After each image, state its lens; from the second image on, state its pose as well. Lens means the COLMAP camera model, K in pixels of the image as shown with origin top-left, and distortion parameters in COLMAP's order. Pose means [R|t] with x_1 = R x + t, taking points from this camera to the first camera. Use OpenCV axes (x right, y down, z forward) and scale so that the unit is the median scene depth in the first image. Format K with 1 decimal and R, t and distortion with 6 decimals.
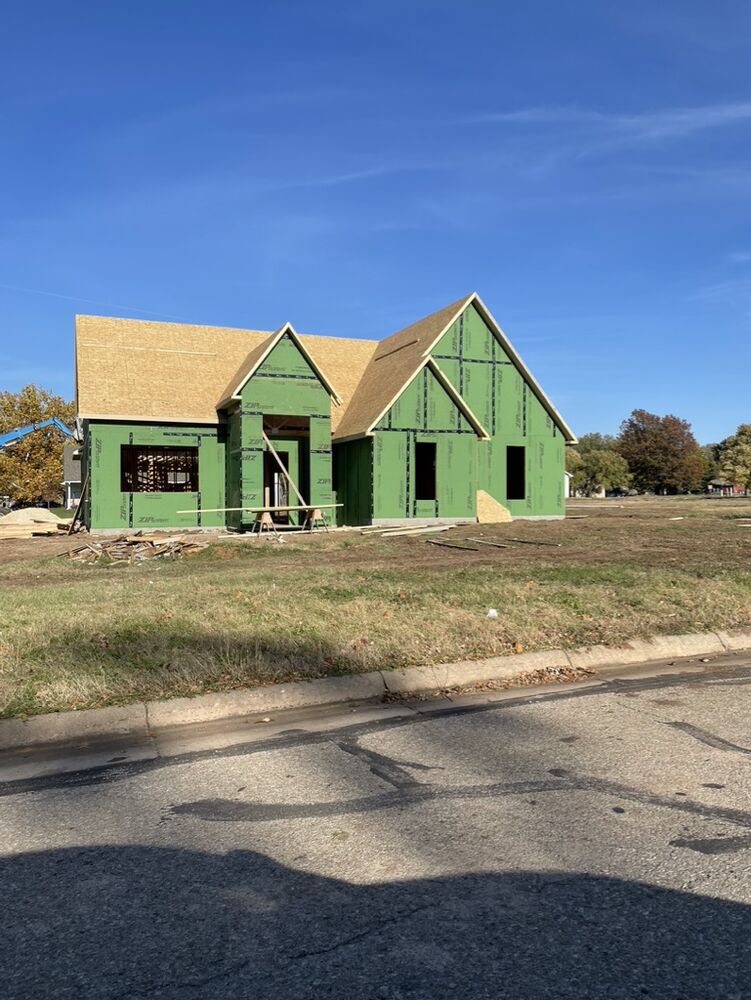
lens RADIAL K [[754.0, 0, 375.2], [0, 754.0, 505.1], [0, 0, 1]] dist [0.028625, -0.006941]
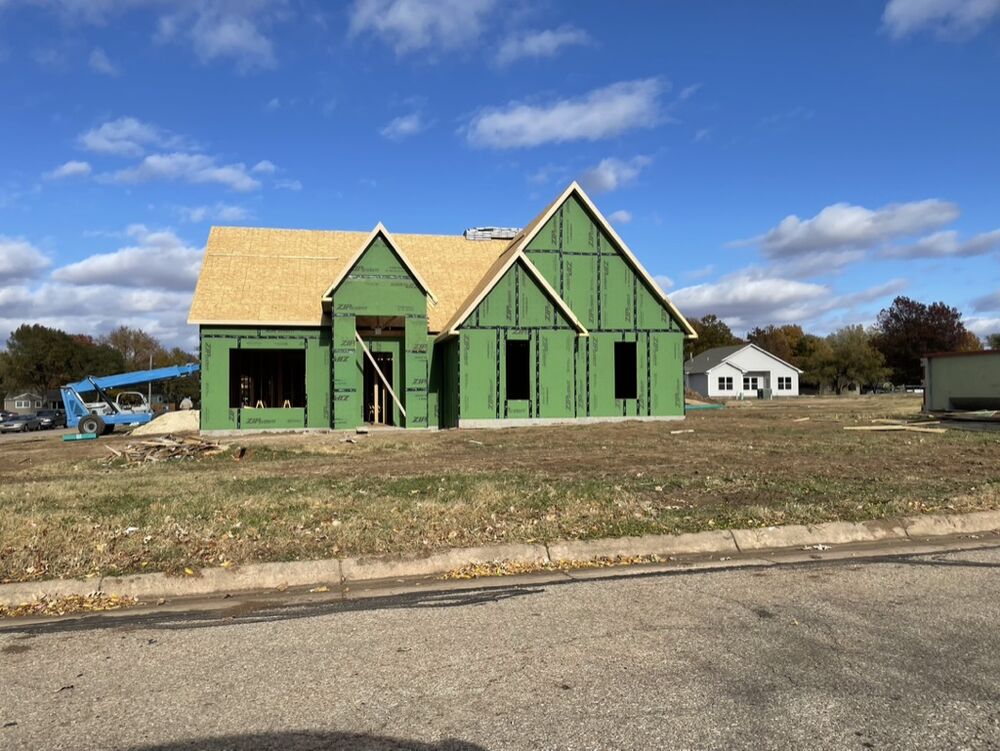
lens RADIAL K [[754.0, 0, 498.7], [0, 754.0, 371.2], [0, 0, 1]] dist [0.028625, -0.006941]
pose [[0.981465, -0.013454, -0.191166, 0.220859], [0.005139, 0.999022, -0.043923, -0.001339], [0.191570, 0.042126, 0.980574, 0.054230]]
